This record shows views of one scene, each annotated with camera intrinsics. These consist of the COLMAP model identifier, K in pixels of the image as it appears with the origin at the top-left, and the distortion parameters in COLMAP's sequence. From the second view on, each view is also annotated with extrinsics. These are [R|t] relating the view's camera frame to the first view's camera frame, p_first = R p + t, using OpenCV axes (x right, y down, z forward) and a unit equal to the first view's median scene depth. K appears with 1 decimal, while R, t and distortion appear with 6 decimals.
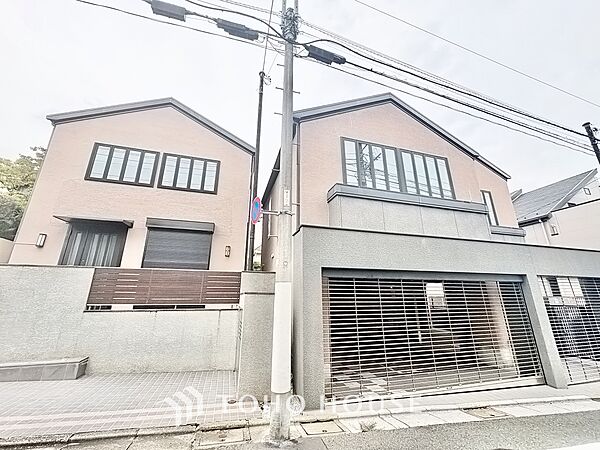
lens RADIAL K [[238.8, 0, 300.0], [0, 238.8, 225.7], [0, 0, 1]] dist [-0.000125, -0.000145]
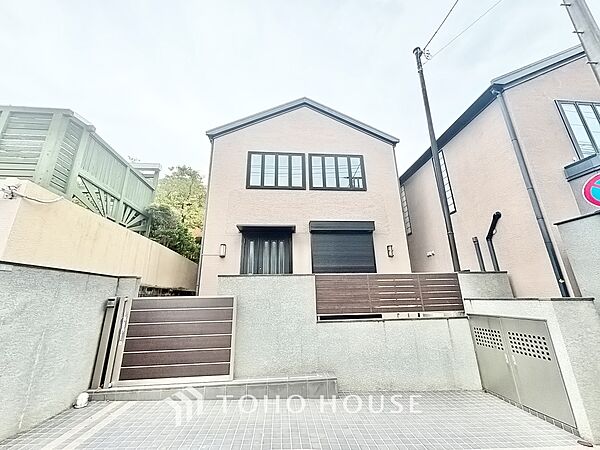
lens RADIAL K [[238.8, 0, 300.0], [0, 238.8, 225.7], [0, 0, 1]] dist [-0.000125, -0.000145]
pose [[0.979987, -0.077814, -0.183221, -0.494479], [0.077731, 0.996945, -0.007649, -0.010528], [0.183257, -0.006746, 0.983042, 0.045182]]
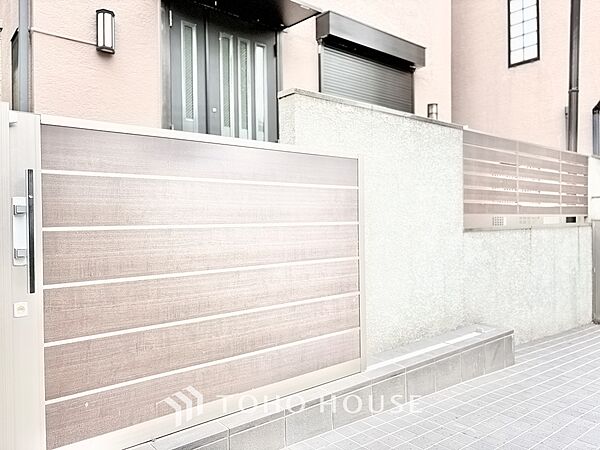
lens RADIAL K [[460.9, 0, 299.7], [0, 460.9, 224.3], [0, 0, 1]] dist [0.009525, -0.001078]
pose [[0.915744, -0.015701, 0.401456, -0.967961], [-0.101616, 0.957695, 0.269248, 0.100310], [-0.388700, -0.287356, 0.875408, 0.252225]]
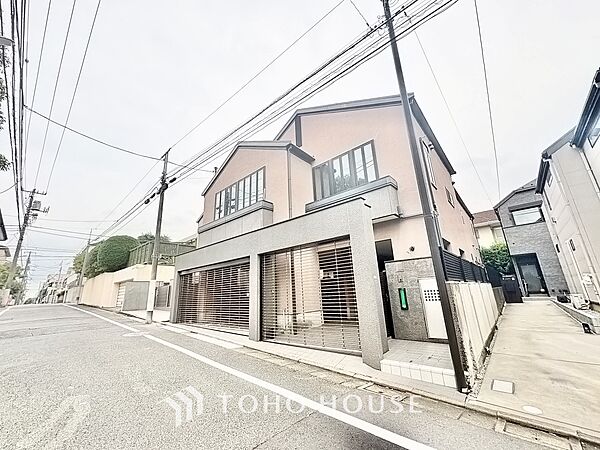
lens RADIAL K [[238.8, 0, 300.0], [0, 238.8, 225.7], [0, 0, 1]] dist [-0.000125, -0.000145]
pose [[0.529928, -0.256622, -0.808283, 1.667202], [0.283126, 0.951967, -0.116616, 0.213668], [0.799385, -0.167048, 0.577130, 0.382224]]
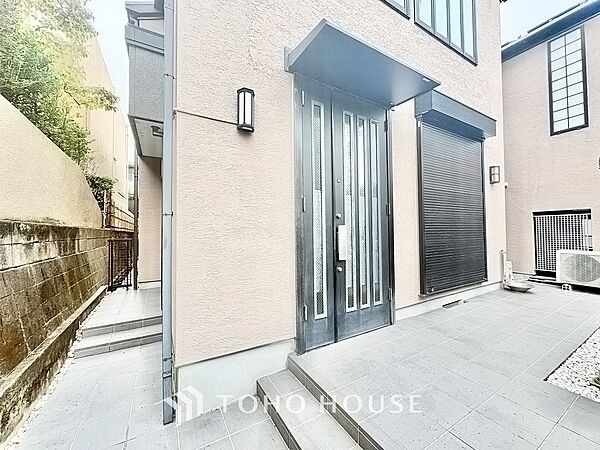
lens RADIAL K [[238.8, 0, 300.0], [0, 238.8, 225.7], [0, 0, 1]] dist [-0.000125, -0.000145]
pose [[0.969887, -0.005852, 0.243483, -0.962903], [-0.058525, 0.964819, 0.256319, 0.109770], [-0.236417, -0.262851, 0.935423, 0.560039]]
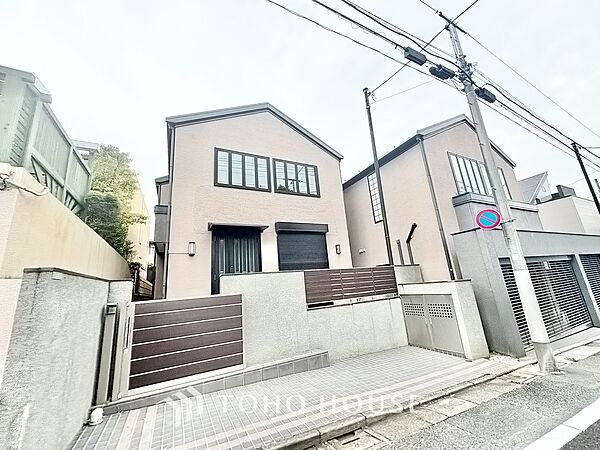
lens RADIAL K [[239.0, 0, 299.5], [0, 239.0, 225.8], [0, 0, 1]] dist [-0.000124, -0.000304]
pose [[0.979282, -0.033955, 0.199635, -0.740474], [0.026620, 0.998872, 0.039312, -0.054609], [-0.200745, -0.033183, 0.979081, -0.055230]]
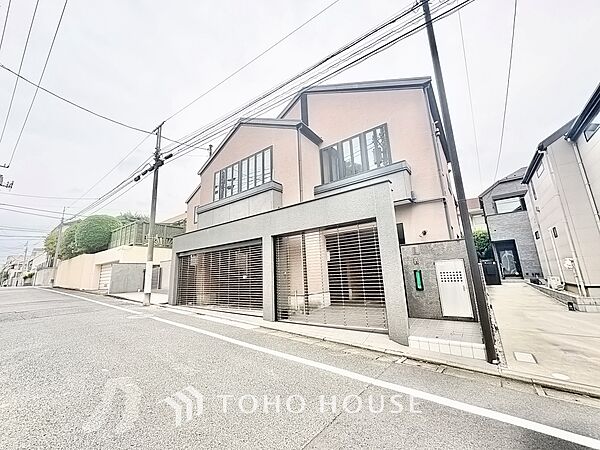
lens RADIAL K [[238.8, 0, 300.0], [0, 238.8, 225.7], [0, 0, 1]] dist [-0.000125, -0.000145]
pose [[0.597837, -0.191921, -0.778304, 1.583365], [0.268168, 0.962859, -0.031443, 0.184373], [0.755431, -0.189918, 0.627100, 0.281946]]
